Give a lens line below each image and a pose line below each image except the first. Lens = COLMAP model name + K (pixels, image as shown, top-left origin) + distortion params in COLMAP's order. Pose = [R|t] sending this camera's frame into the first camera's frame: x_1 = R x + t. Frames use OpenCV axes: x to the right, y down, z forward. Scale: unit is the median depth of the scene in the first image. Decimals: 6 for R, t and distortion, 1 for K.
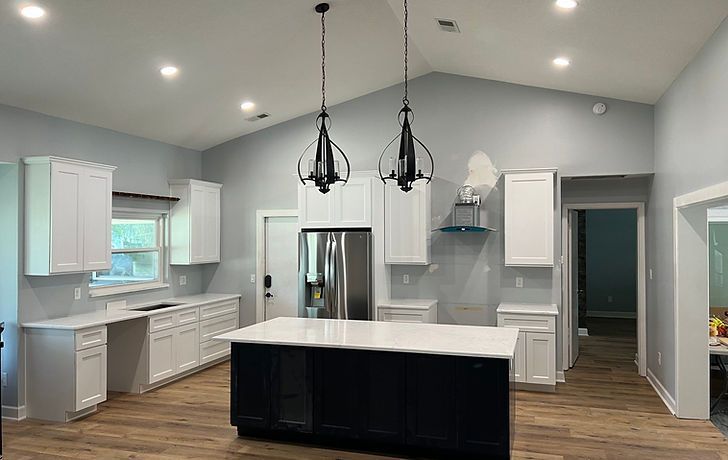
lens RADIAL K [[536.8, 0, 369.0], [0, 536.8, 229.6], [0, 0, 1]] dist [0.015037, -0.003667]
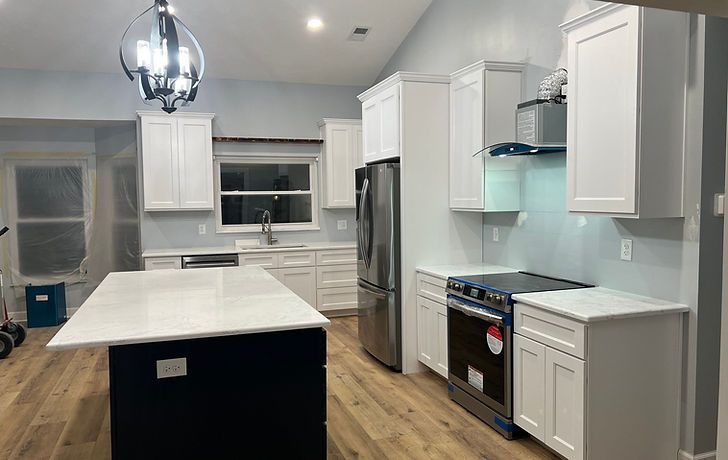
lens RADIAL K [[536.8, 0, 365.5], [0, 536.8, 232.0], [0, 0, 1]] dist [0.015037, -0.003667]
pose [[0.610292, 0.047787, -0.790734, 0.521489], [0.022306, 0.996746, 0.077453, 0.038580], [0.791862, -0.064907, 0.607240, 0.513759]]
